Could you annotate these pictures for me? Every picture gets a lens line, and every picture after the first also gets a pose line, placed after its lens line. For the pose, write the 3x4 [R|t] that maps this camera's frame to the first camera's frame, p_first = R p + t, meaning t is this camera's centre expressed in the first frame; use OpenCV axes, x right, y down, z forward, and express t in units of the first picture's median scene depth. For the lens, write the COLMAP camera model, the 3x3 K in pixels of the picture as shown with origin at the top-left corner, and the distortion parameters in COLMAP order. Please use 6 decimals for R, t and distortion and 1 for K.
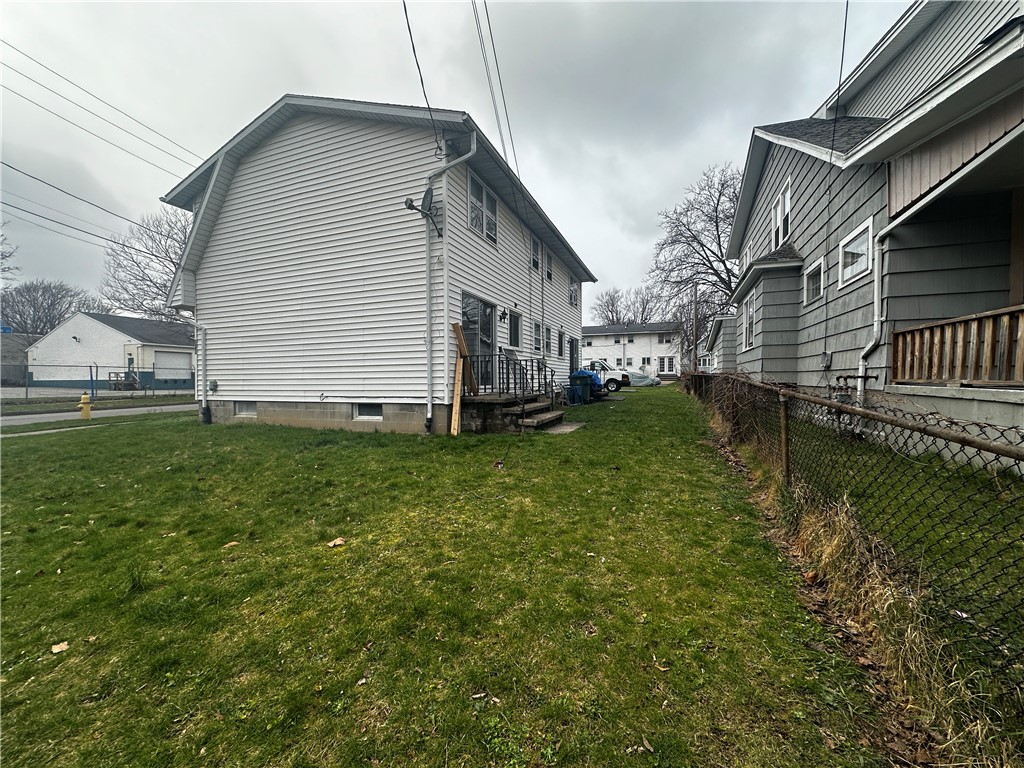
lens RADIAL K [[407.7, 0, 511.4], [0, 407.7, 383.9], [0, 0, 1]] dist [-0.000462, 0.000513]
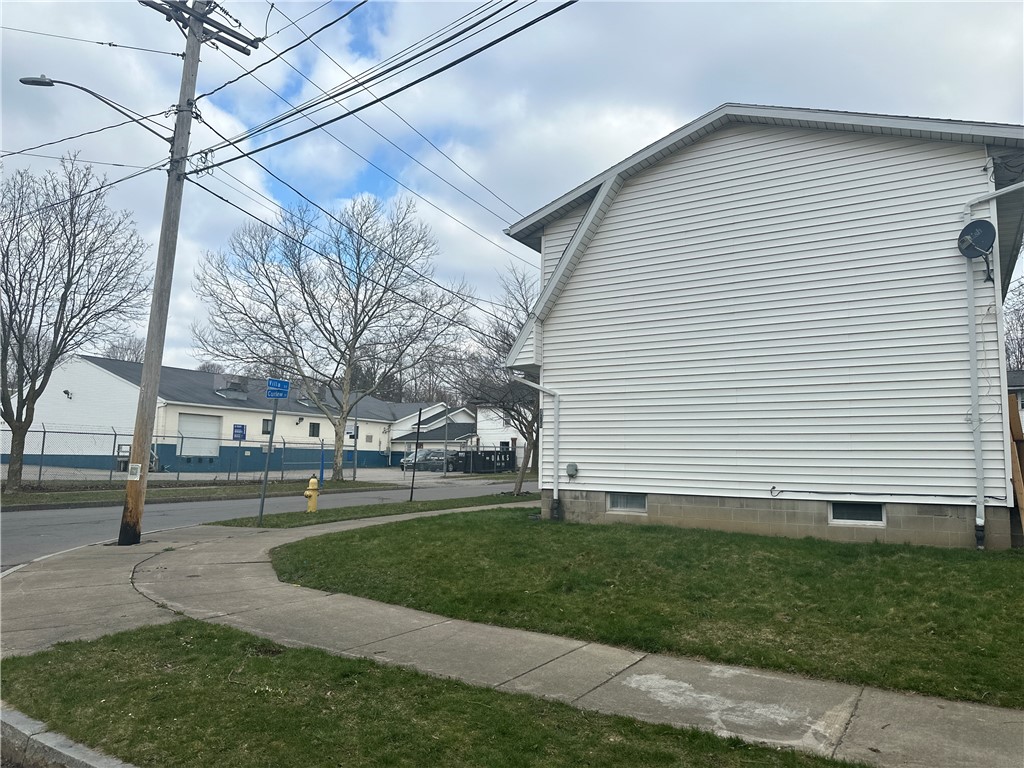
lens RADIAL K [[719.3, 0, 511.0], [0, 719.3, 389.4], [0, 0, 1]] dist [0.058064, -0.060840]
pose [[0.985403, 0.006517, -0.170111, -0.644905], [-0.026385, 0.993039, -0.114793, 0.011466], [0.168179, 0.117605, 0.978716, -0.344368]]
